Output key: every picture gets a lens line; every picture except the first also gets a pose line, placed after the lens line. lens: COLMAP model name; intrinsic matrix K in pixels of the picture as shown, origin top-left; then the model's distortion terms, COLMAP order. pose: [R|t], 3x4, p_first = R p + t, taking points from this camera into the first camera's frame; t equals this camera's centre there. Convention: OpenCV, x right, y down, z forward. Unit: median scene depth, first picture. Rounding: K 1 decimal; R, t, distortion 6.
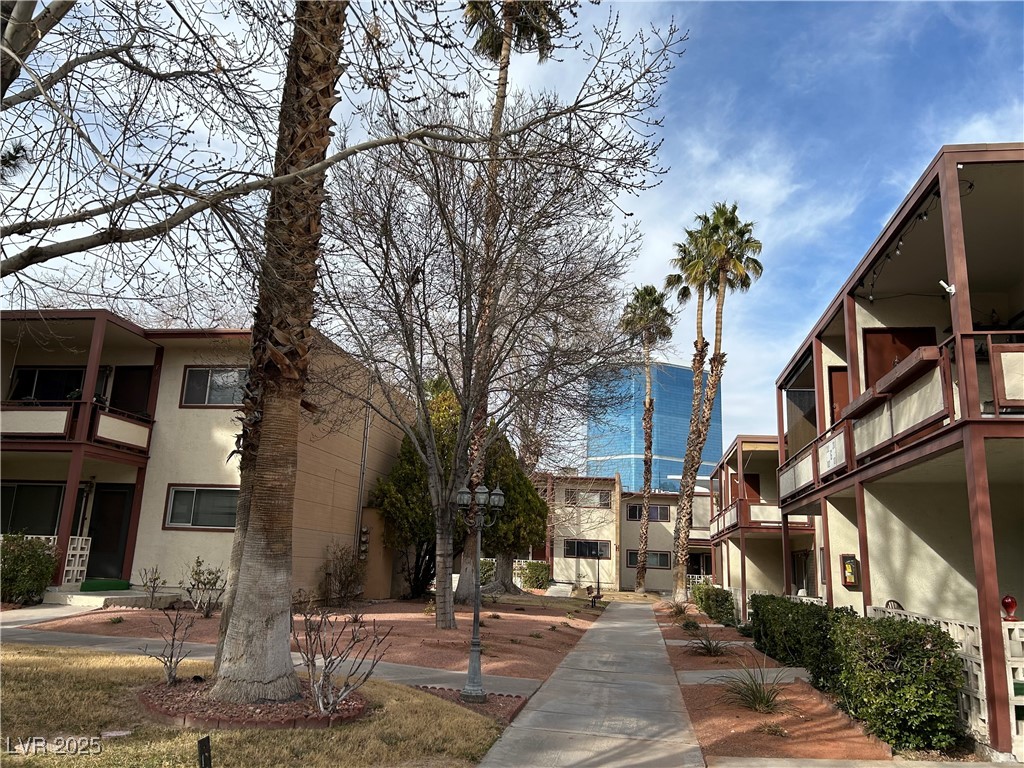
lens RADIAL K [[774.9, 0, 511.0], [0, 774.9, 383.9], [0, 0, 1]] dist [0.043464, -0.040033]
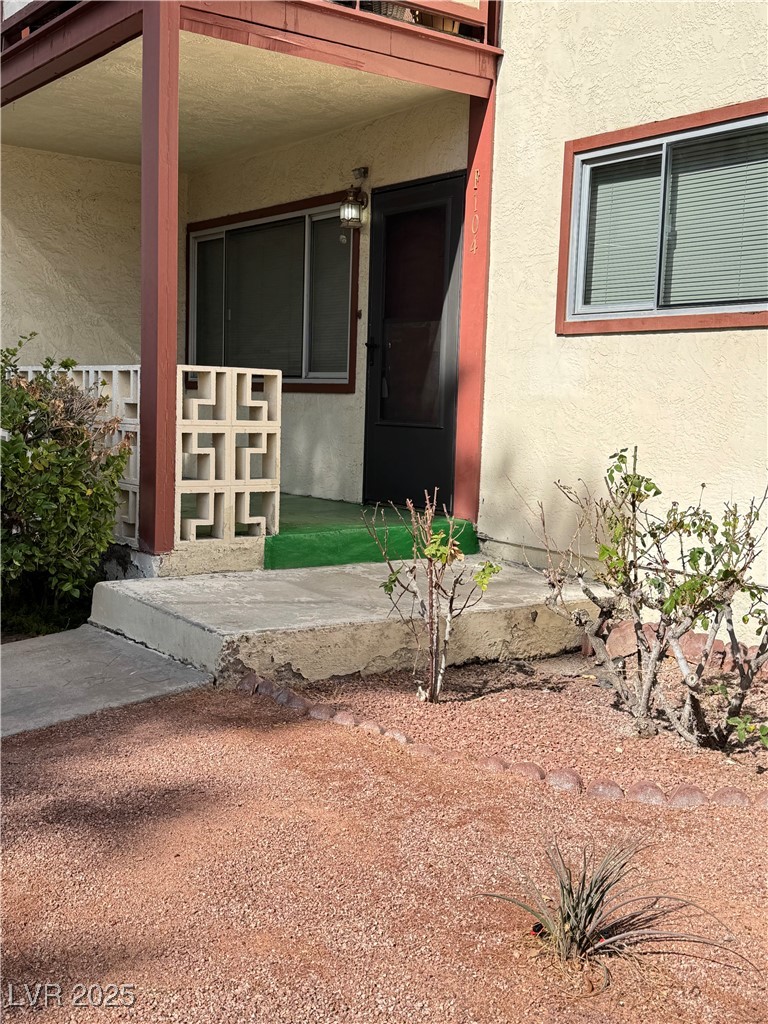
lens RADIAL K [[1154.5, 0, 382.5], [0, 1154.5, 511.8], [0, 0, 1]] dist [0.099672, 0.000000]
pose [[0.708570, 0.052417, -0.703691, -0.224325], [0.154868, 0.961372, 0.227554, 0.148642], [0.688436, -0.270217, 0.673082, 0.701944]]
